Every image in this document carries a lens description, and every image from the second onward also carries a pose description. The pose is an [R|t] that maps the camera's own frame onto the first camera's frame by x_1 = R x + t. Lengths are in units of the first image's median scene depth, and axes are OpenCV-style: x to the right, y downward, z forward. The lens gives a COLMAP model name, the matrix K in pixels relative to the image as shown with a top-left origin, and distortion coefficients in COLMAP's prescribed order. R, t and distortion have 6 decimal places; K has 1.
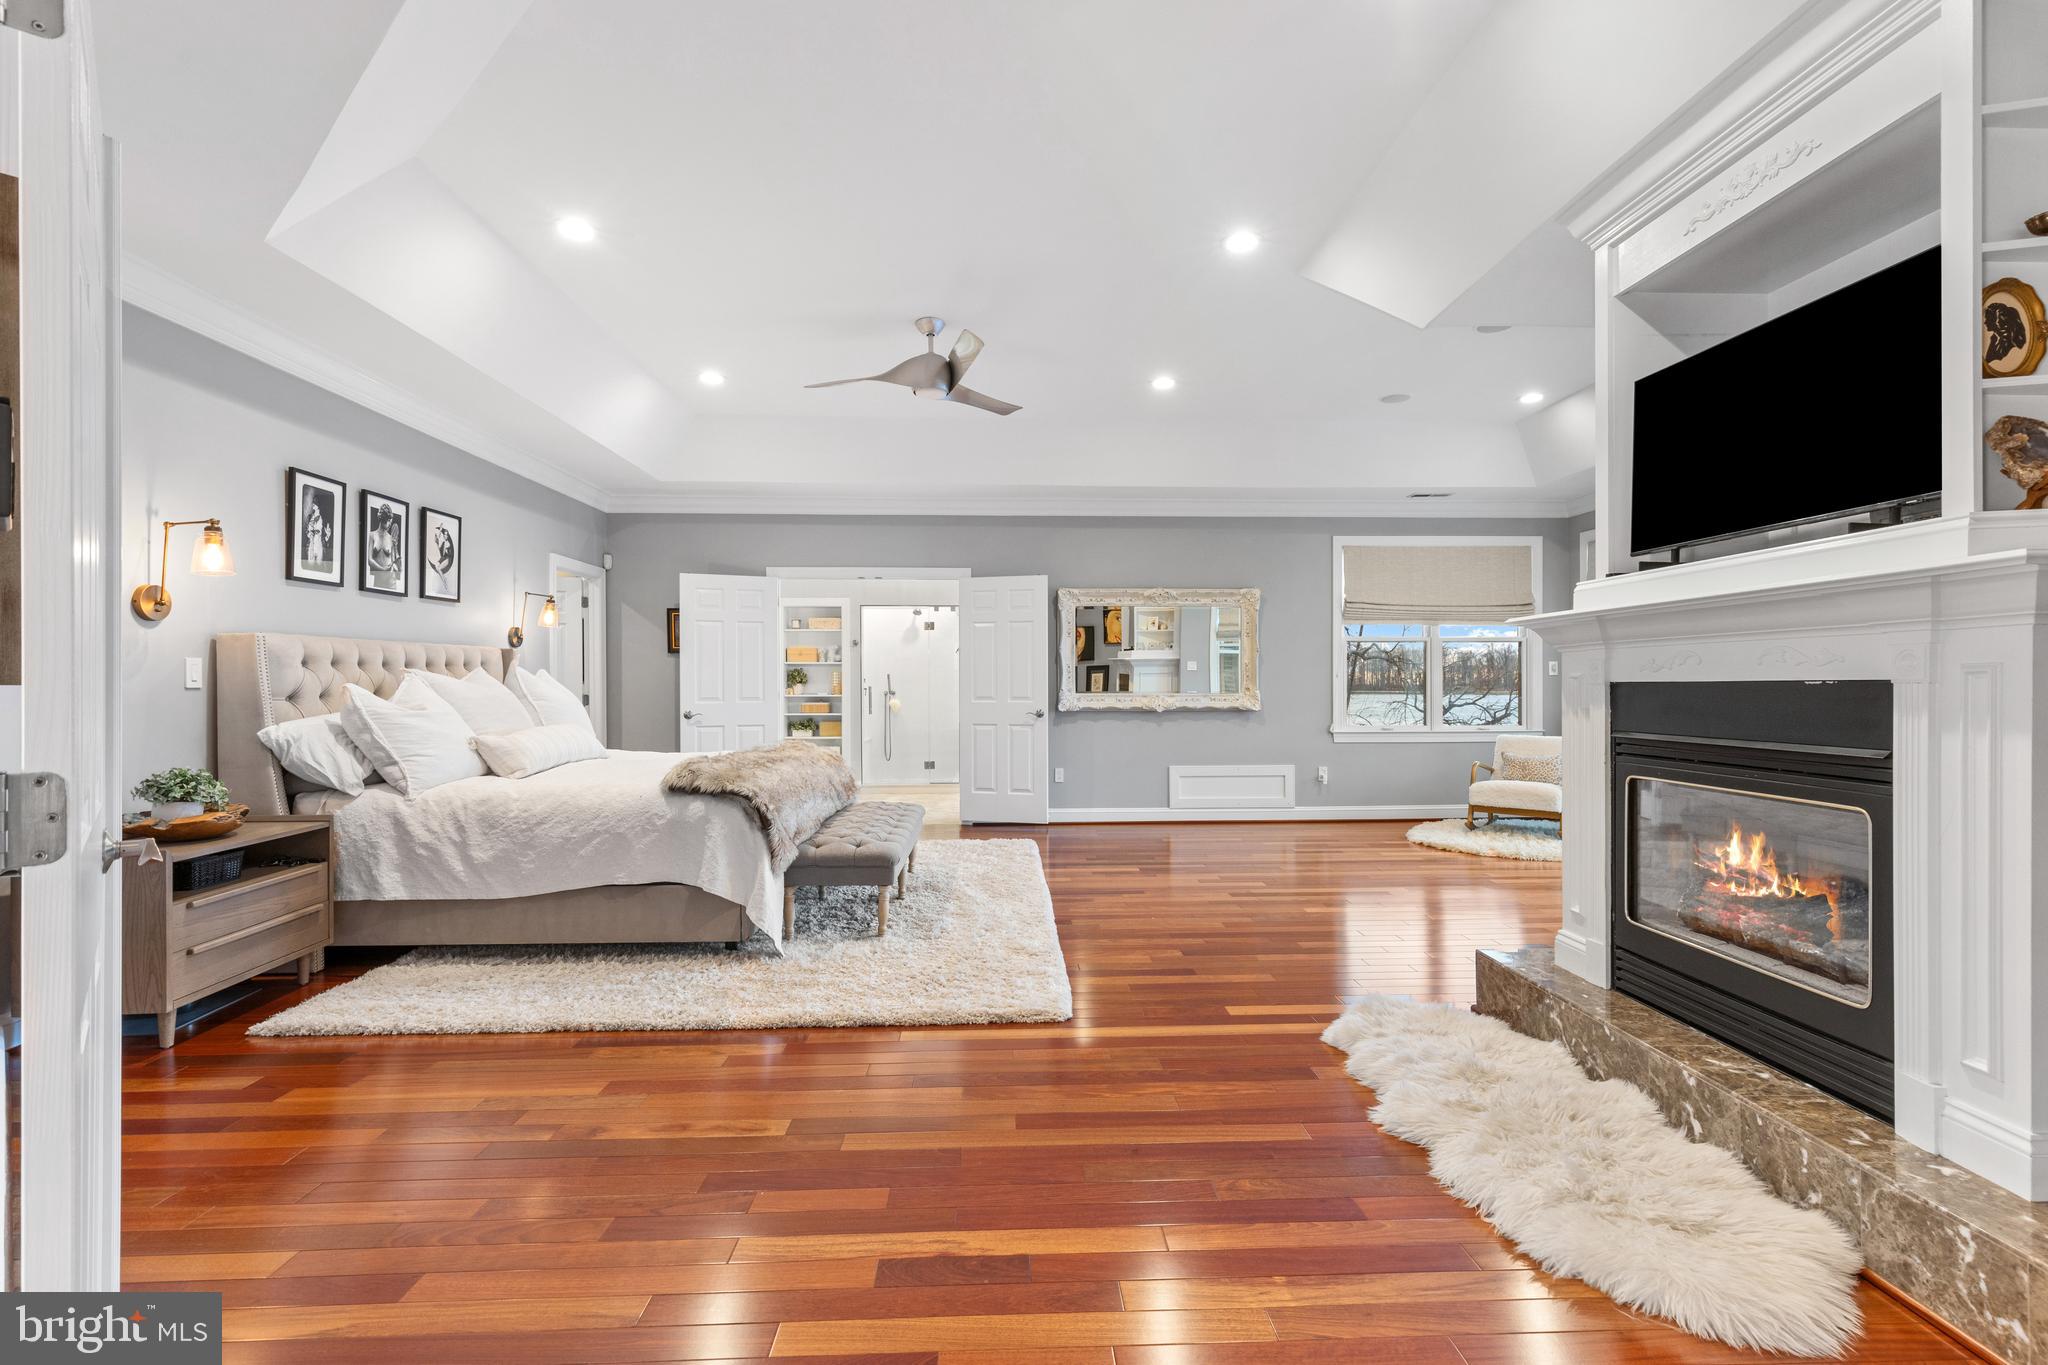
lens RADIAL K [[939.9, 0, 1027.5], [0, 939.9, 677.5], [0, 0, 1]] dist [0.008078, -0.000029]
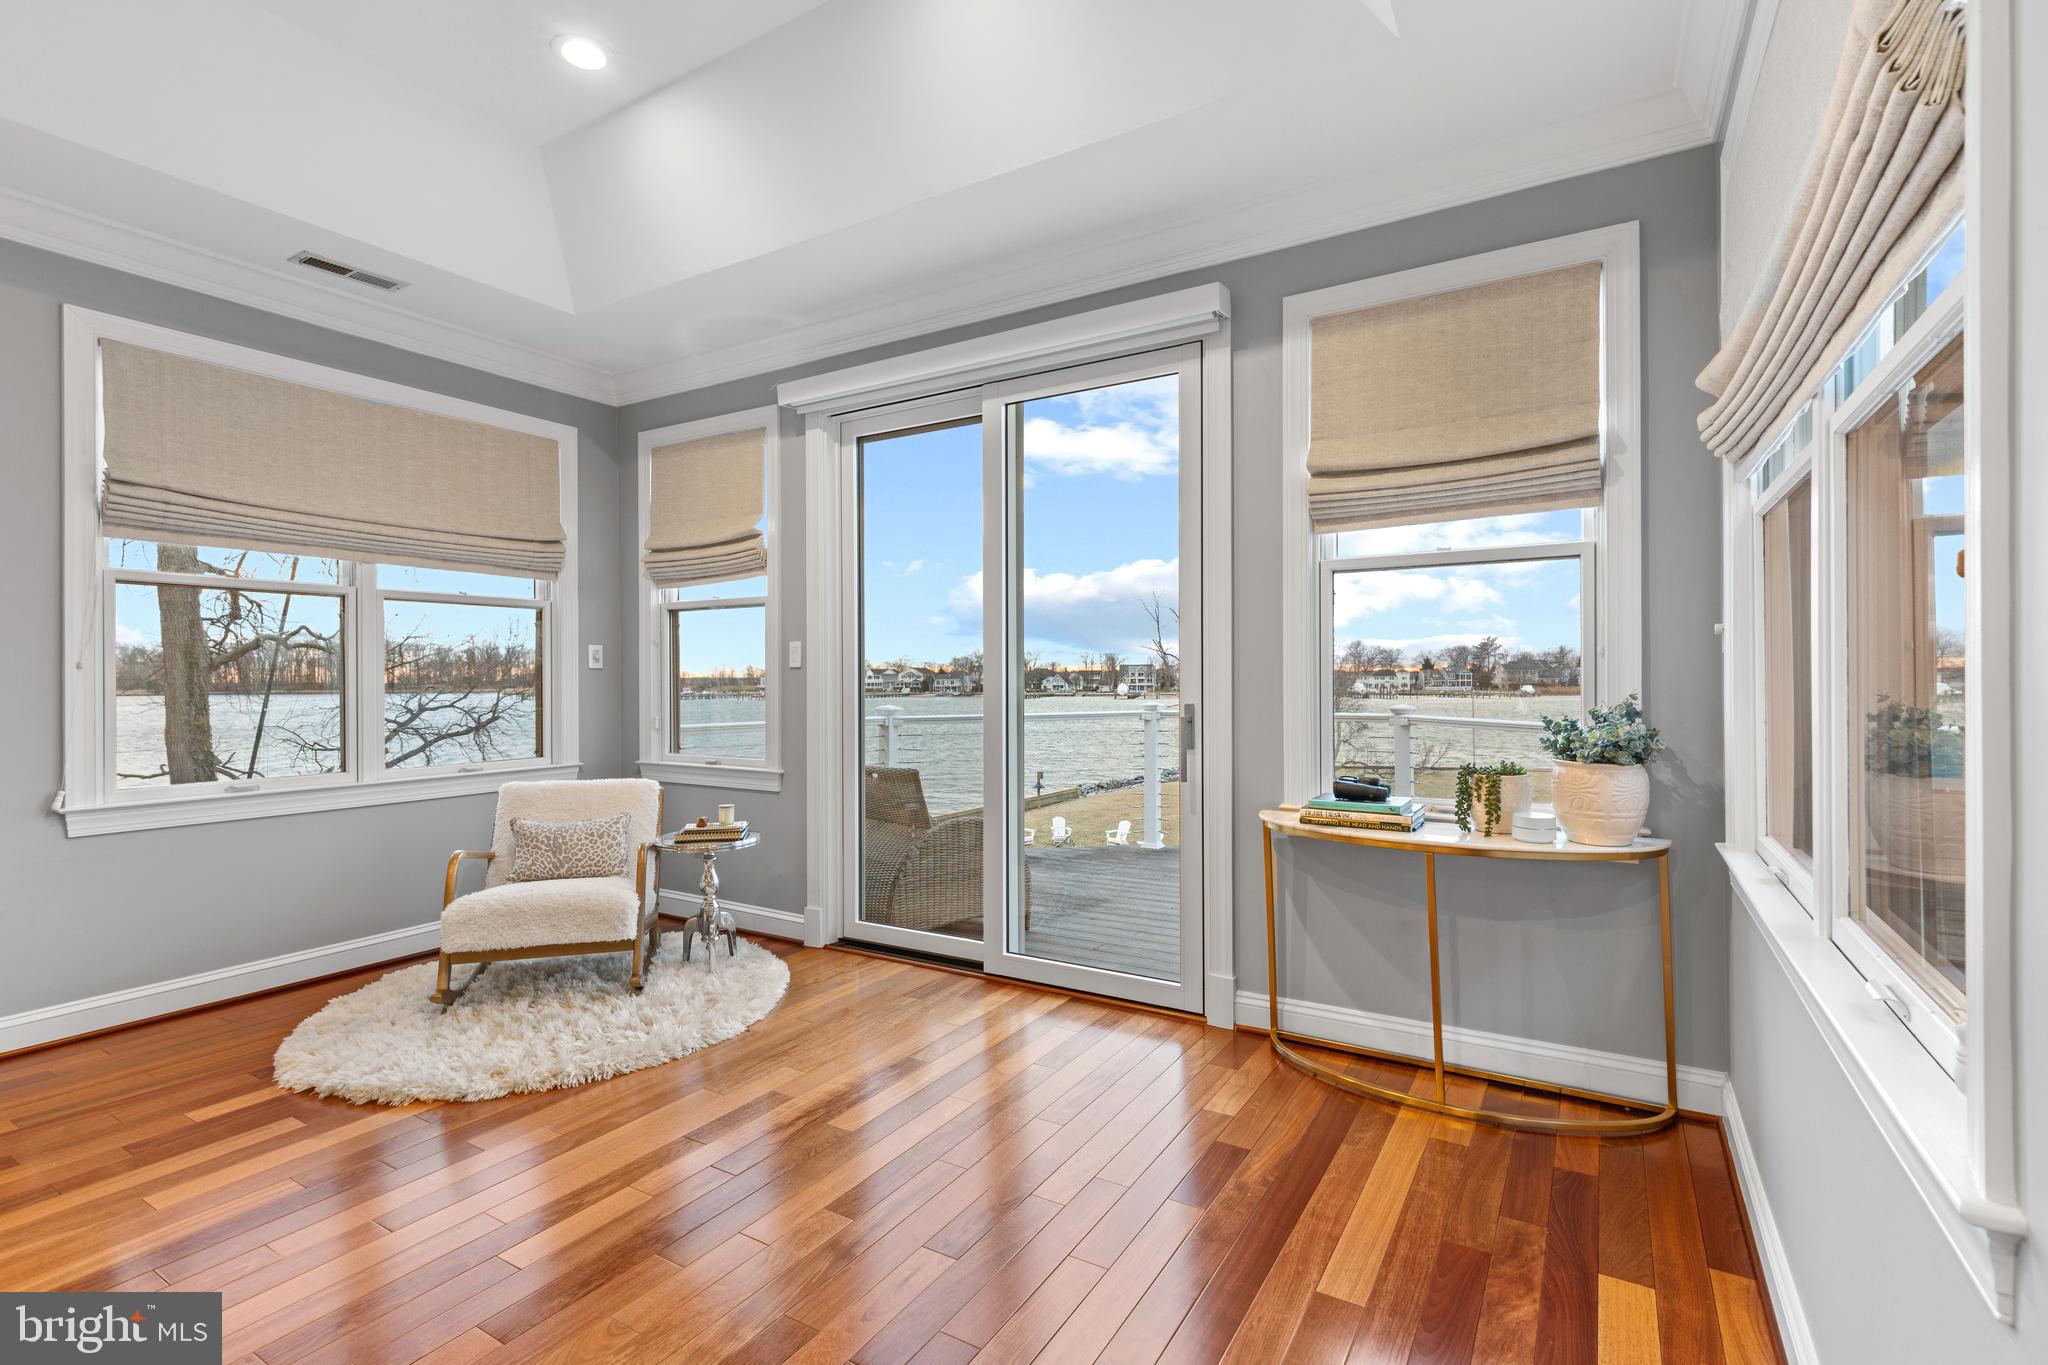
lens RADIAL K [[939.9, 0, 1027.5], [0, 939.9, 677.5], [0, 0, 1]] dist [0.008078, -0.000029]
pose [[0.548246, -0.002222, 0.836314, 0.215202], [-0.001097, 0.999994, 0.003376, 0.001093], [-0.836316, -0.002768, 0.548240, 0.453667]]
